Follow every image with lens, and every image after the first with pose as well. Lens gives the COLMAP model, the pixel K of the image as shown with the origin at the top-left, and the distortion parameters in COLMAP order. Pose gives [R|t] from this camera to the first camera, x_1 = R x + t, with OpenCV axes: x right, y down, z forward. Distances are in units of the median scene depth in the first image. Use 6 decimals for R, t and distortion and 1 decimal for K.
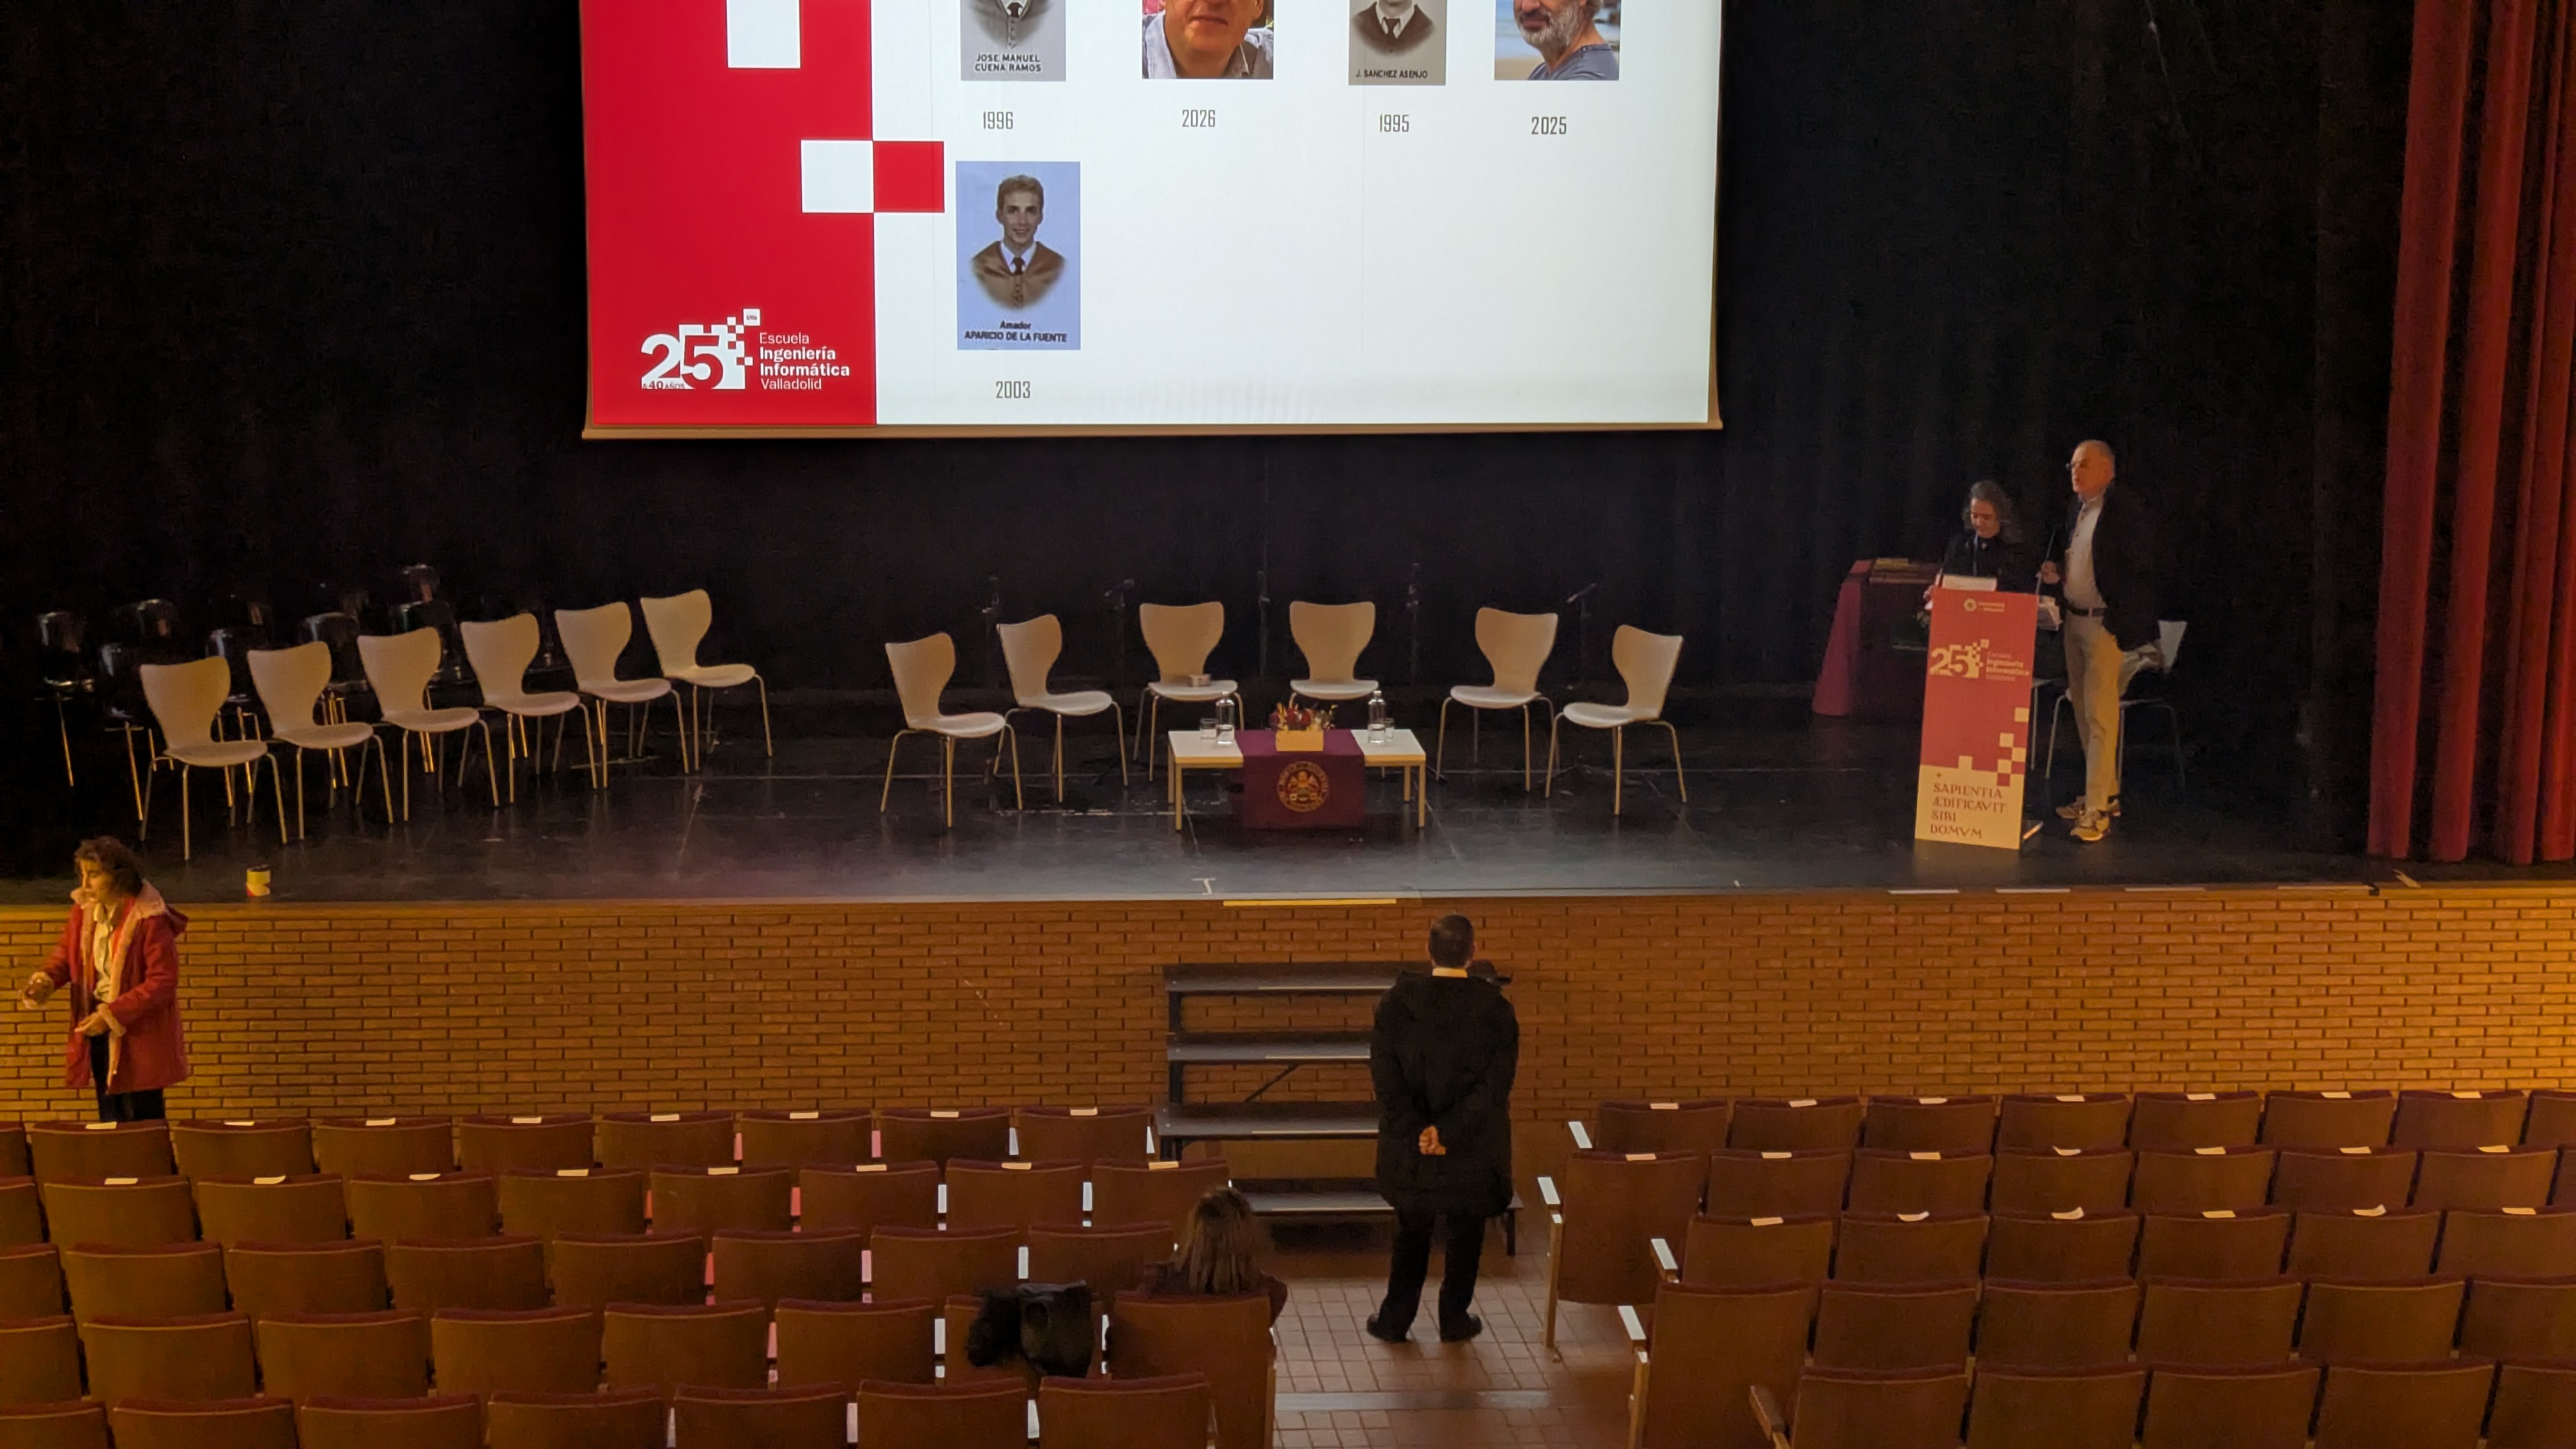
lens RADIAL K [[3809.3, 0, 1223.2], [0, 3809.3, 711.4], [0, 0, 1]] dist [0.070084, 0.000000]
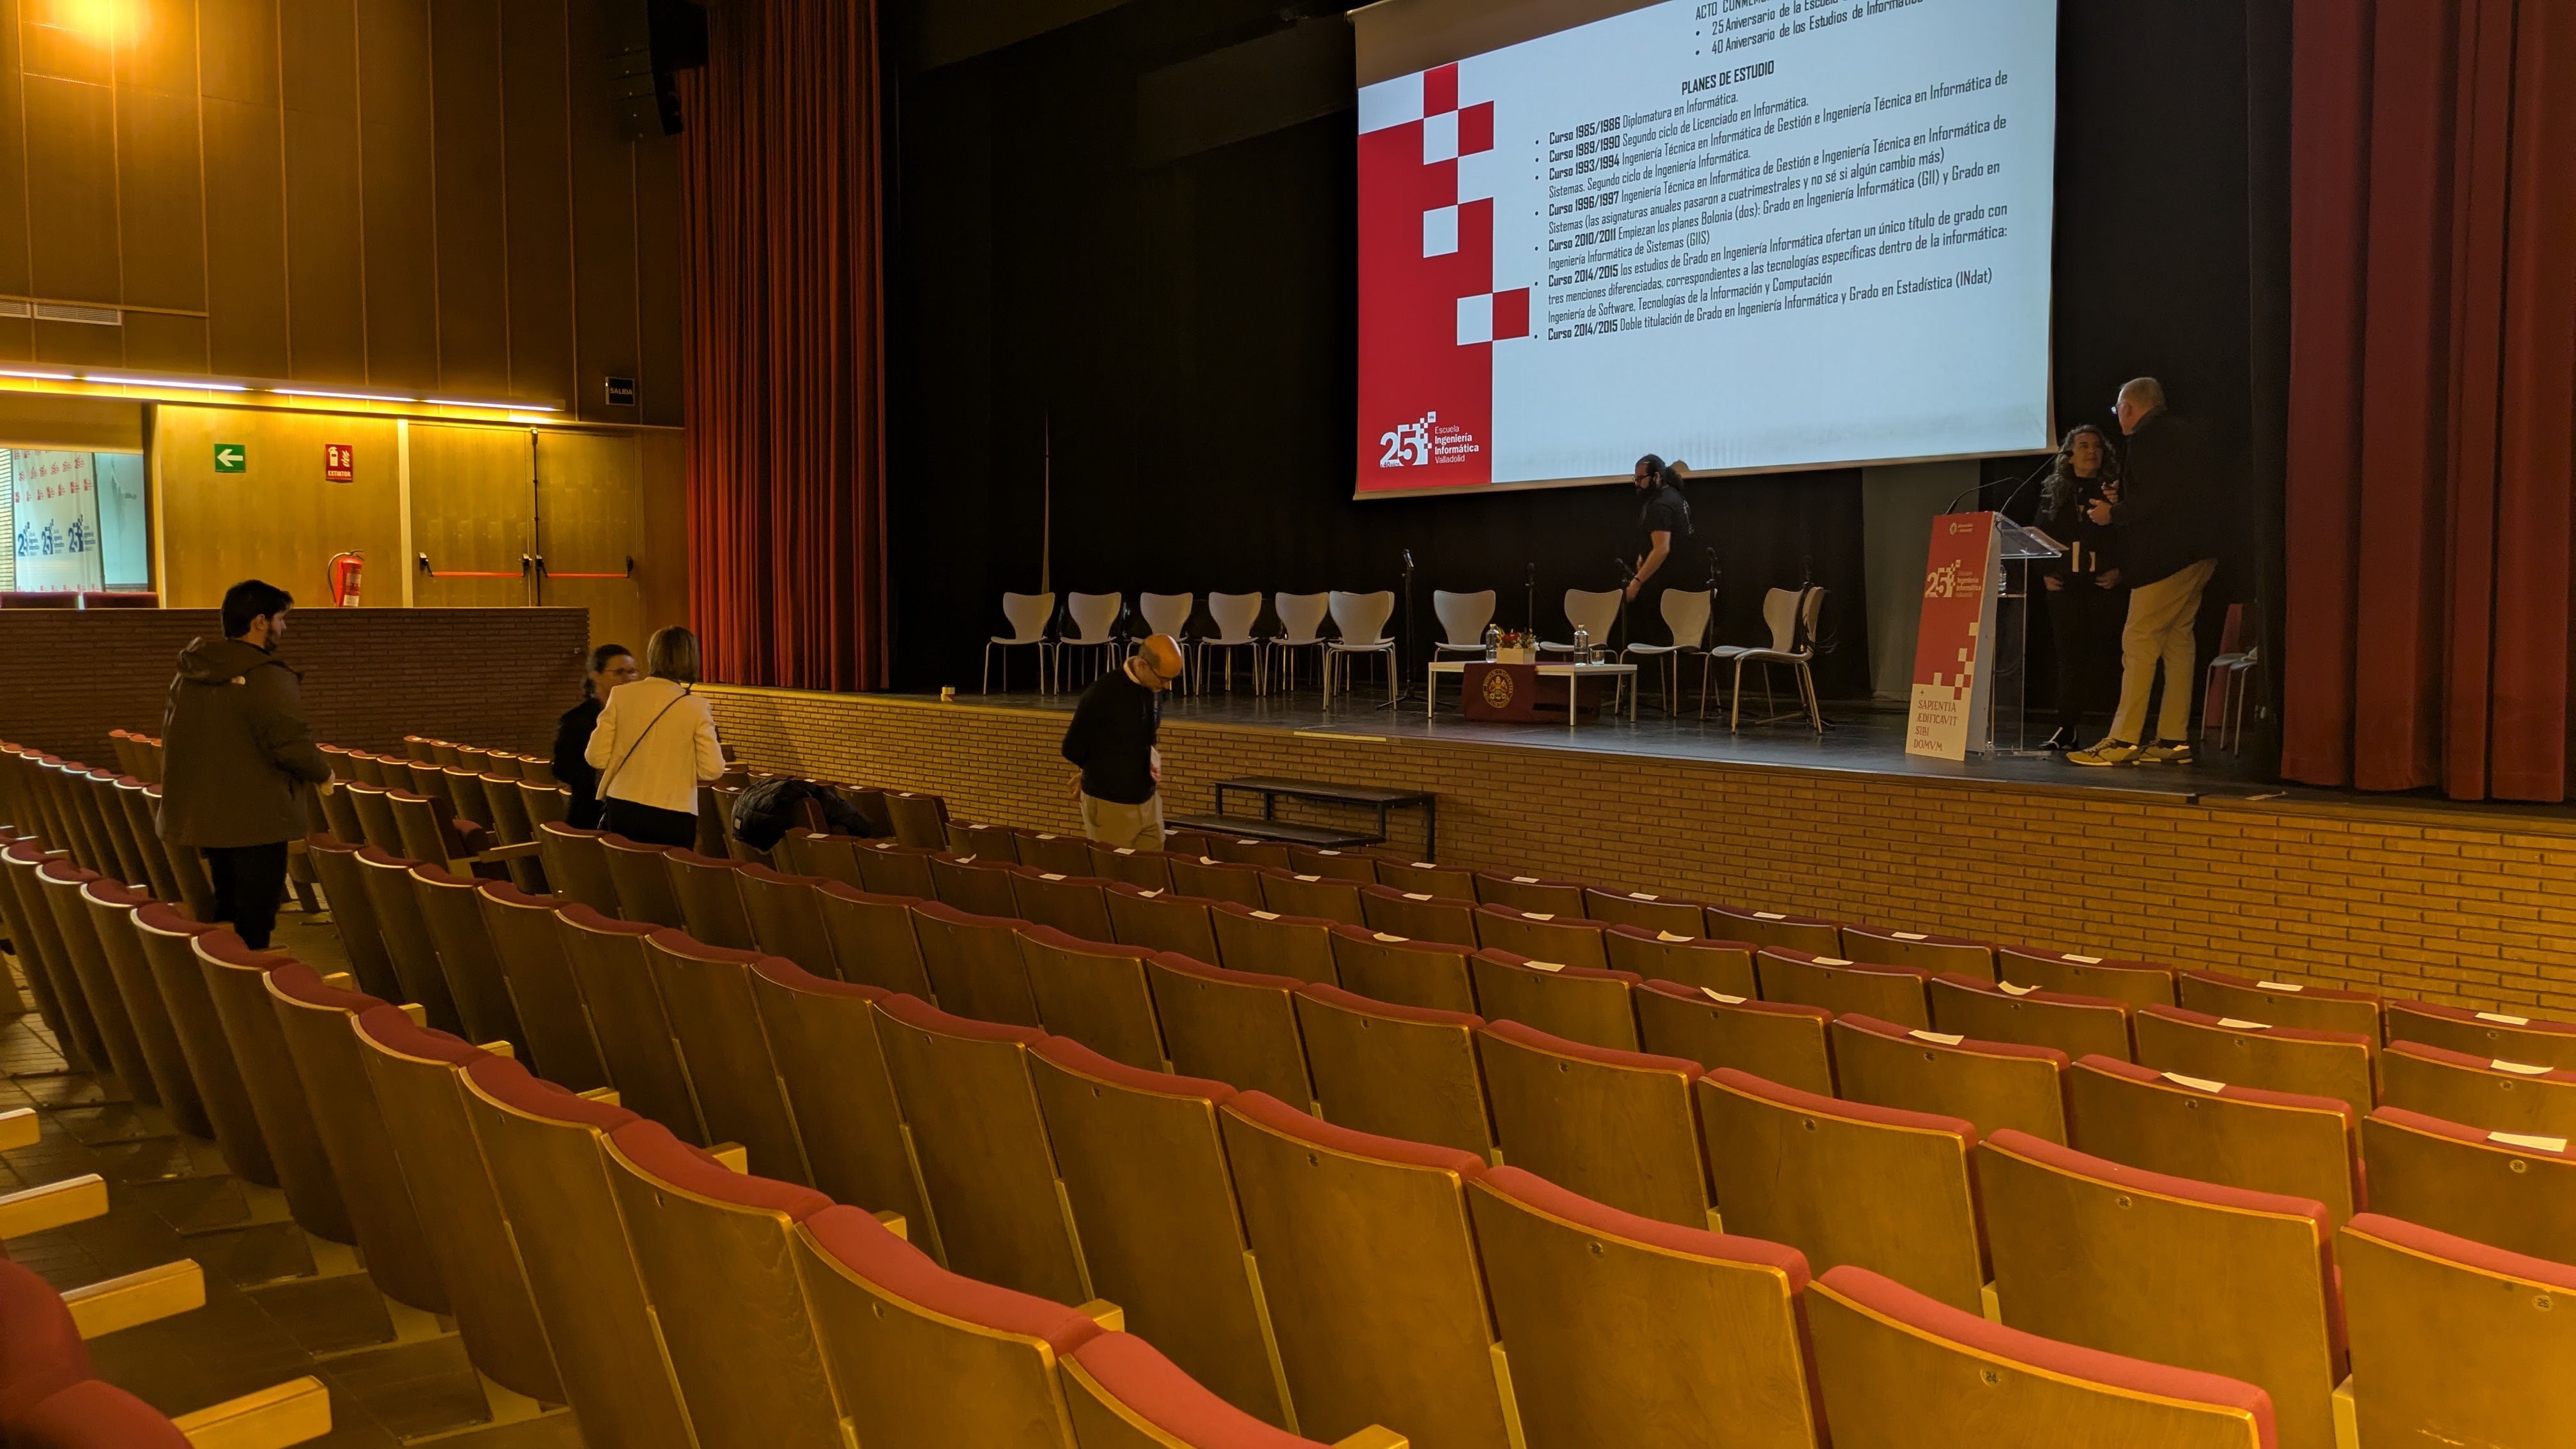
lens RADIAL K [[1919.6, 0, 1252.7], [0, 1919.6, 685.1], [0, 0, 1]] dist [0.062010, -0.072871]
pose [[0.610573, 0.026966, -0.791501, 0.492918], [-0.148147, 0.985667, -0.080701, 0.084480], [0.777980, 0.166533, 0.605817, 0.533079]]
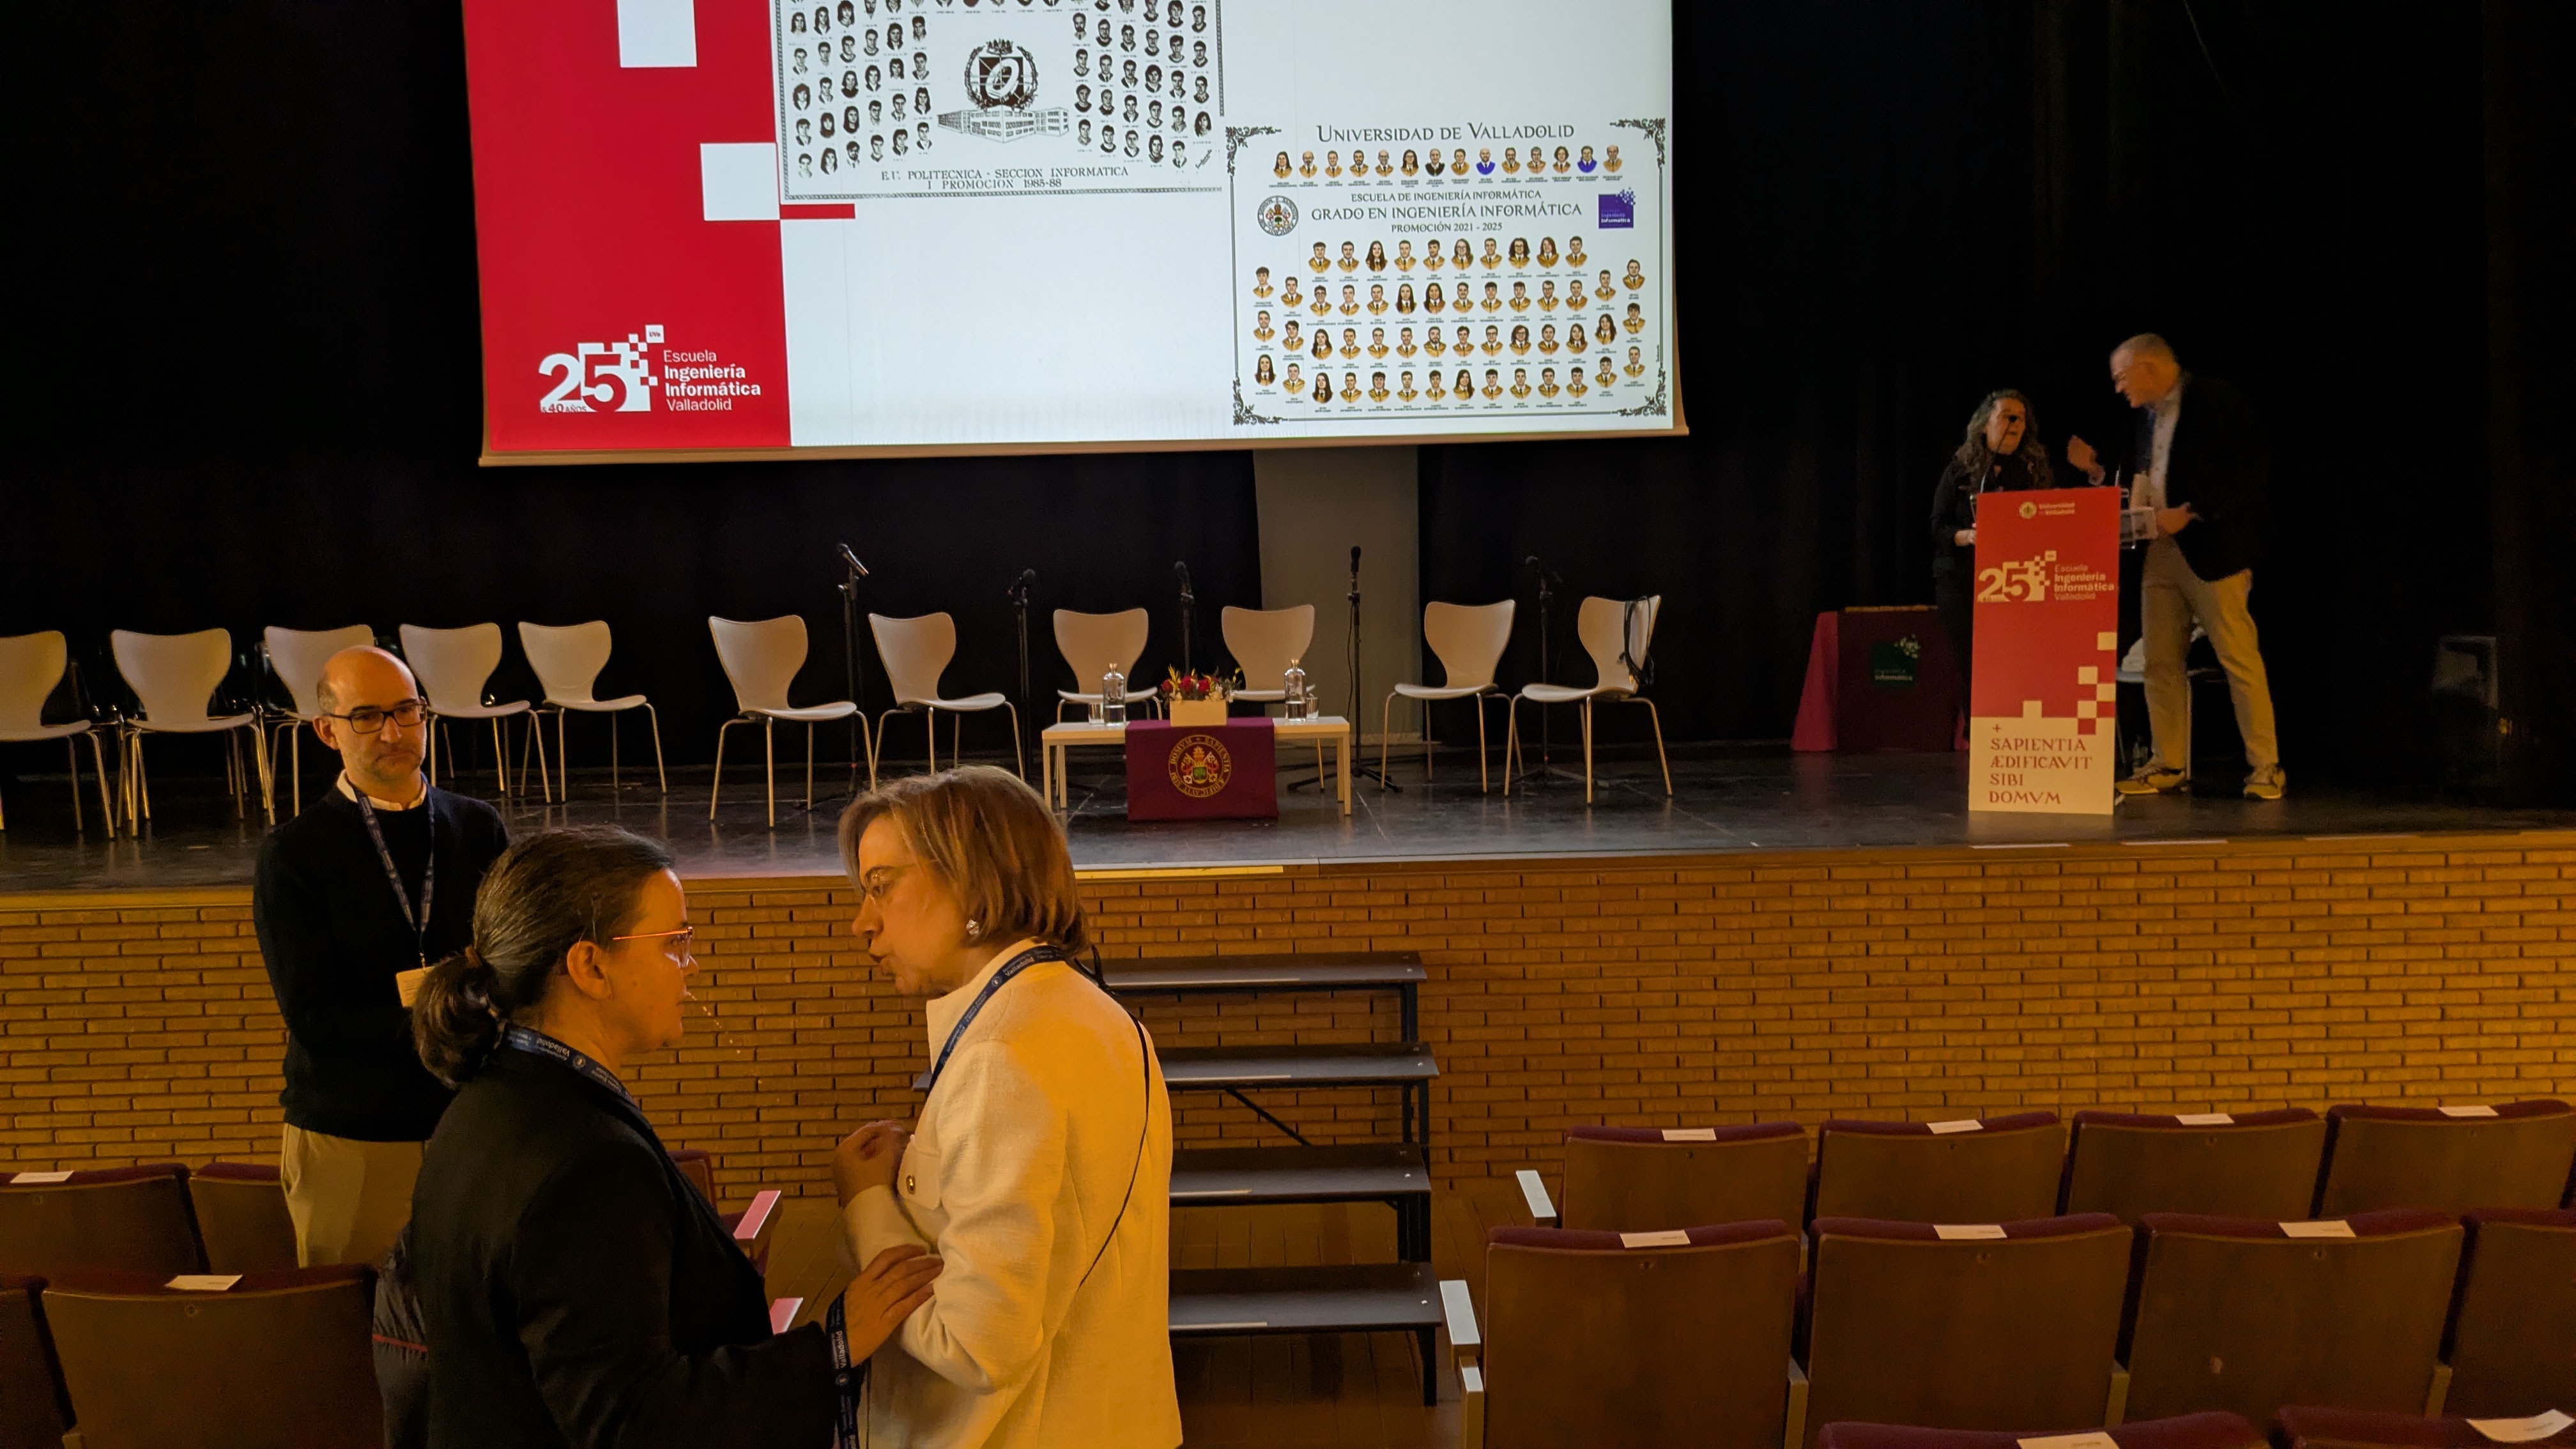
lens RADIAL K [[1919.6, 0, 1286.9], [0, 1919.6, 758.3], [0, 0, 1]] dist [0.062010, -0.072871]
pose [[0.998174, -0.025688, -0.054678, 0.062147], [0.018988, 0.992628, -0.119705, 0.067671], [0.057350, 0.118449, 0.991303, 0.593248]]
